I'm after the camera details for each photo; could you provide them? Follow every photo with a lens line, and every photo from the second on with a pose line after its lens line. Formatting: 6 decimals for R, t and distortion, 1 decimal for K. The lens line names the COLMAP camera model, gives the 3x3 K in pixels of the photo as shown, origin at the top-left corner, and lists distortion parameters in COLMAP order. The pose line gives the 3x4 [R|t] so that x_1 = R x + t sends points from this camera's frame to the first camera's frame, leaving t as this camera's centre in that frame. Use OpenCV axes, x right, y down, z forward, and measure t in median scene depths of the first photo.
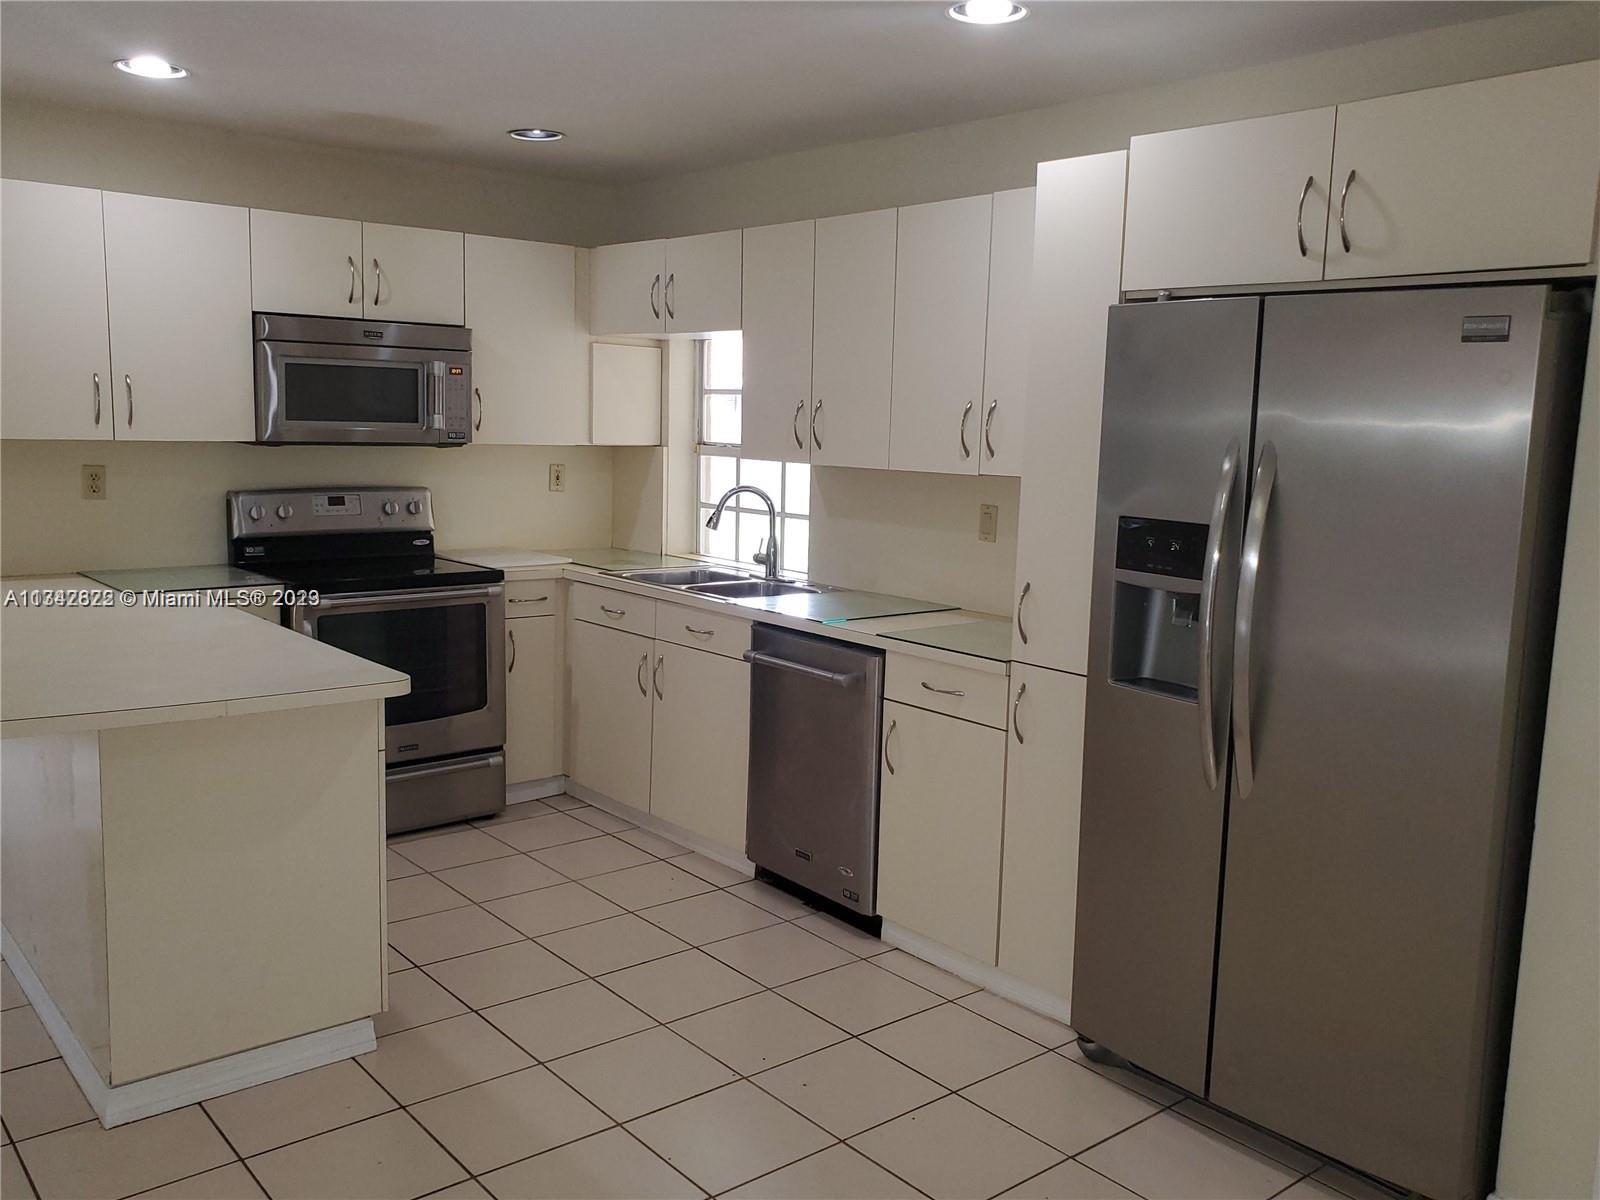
lens RADIAL K [[1327.9, 0, 800.0], [0, 1327.9, 600.0], [0, 0, 1]] dist [0.164822, -0.524405]
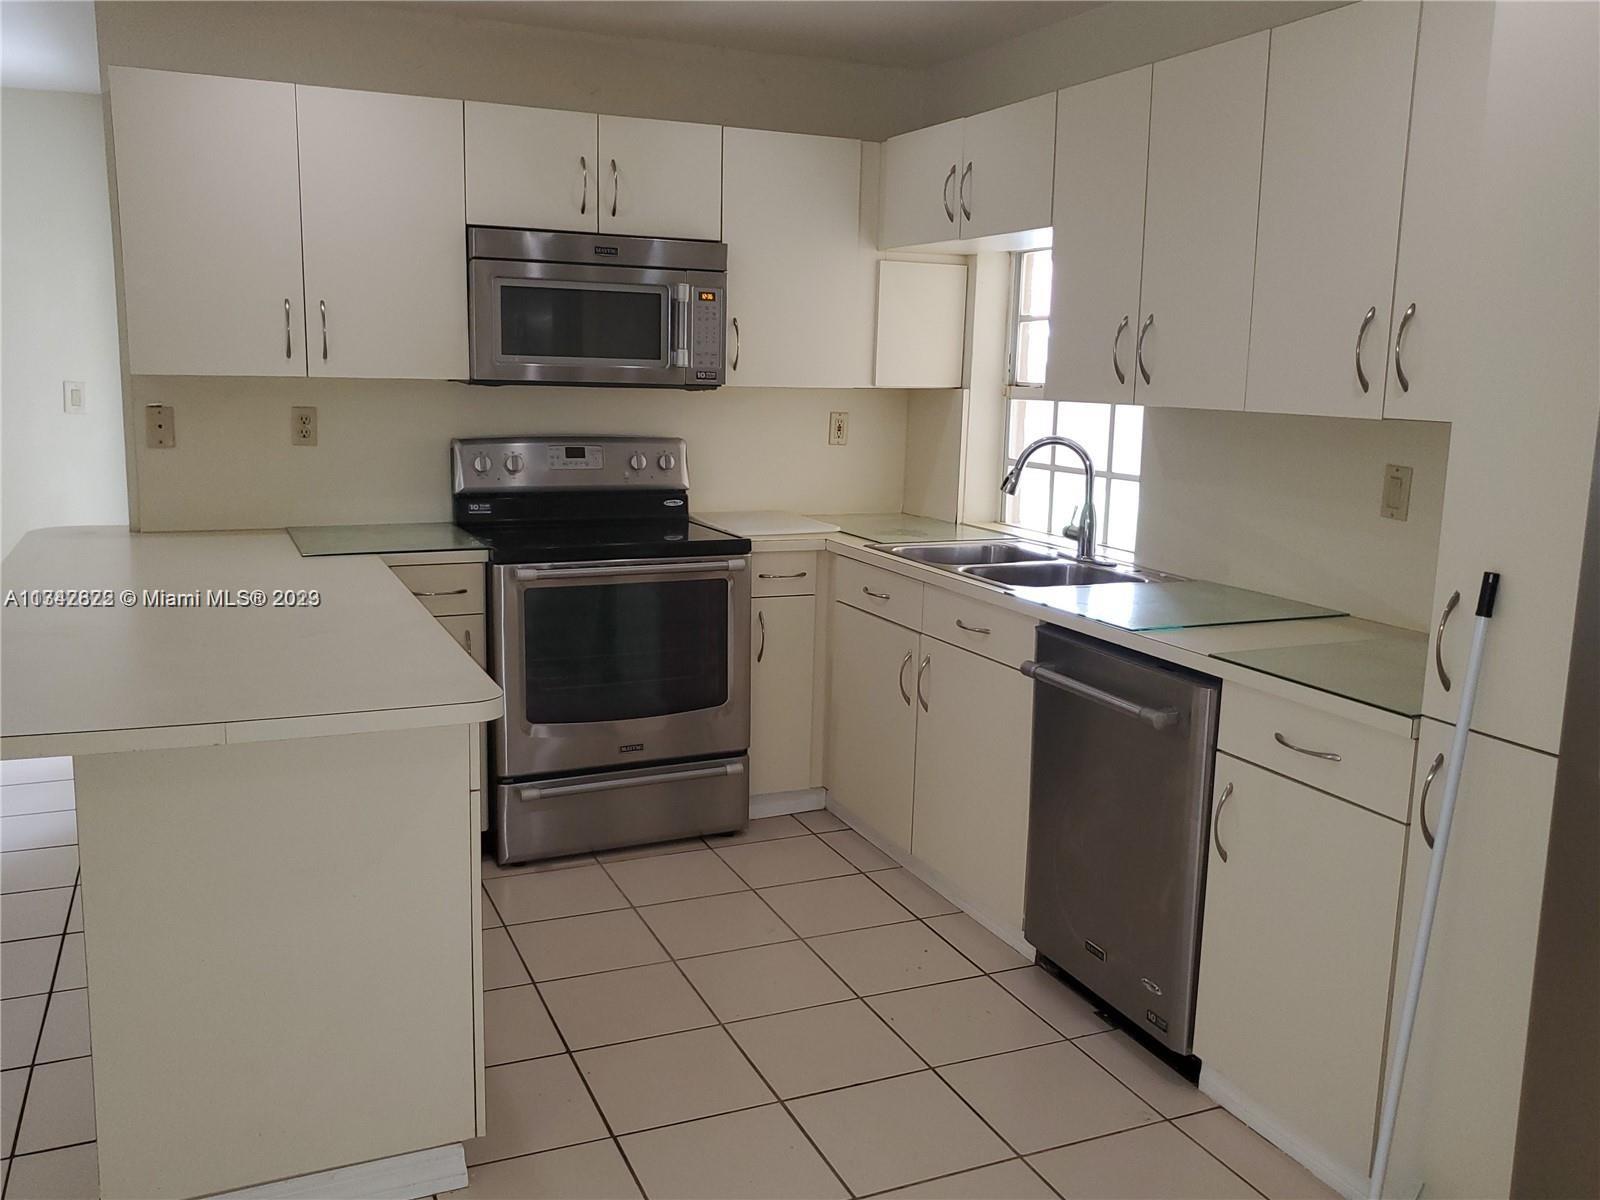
lens RADIAL K [[1327.9, 0, 800.0], [0, 1327.9, 600.0], [0, 0, 1]] dist [0.164822, -0.524405]
pose [[0.959635, 0.041656, -0.278147, 0.036479], [-0.033065, 0.998822, 0.035508, -0.015137], [0.279299, -0.024878, 0.959882, 0.223952]]
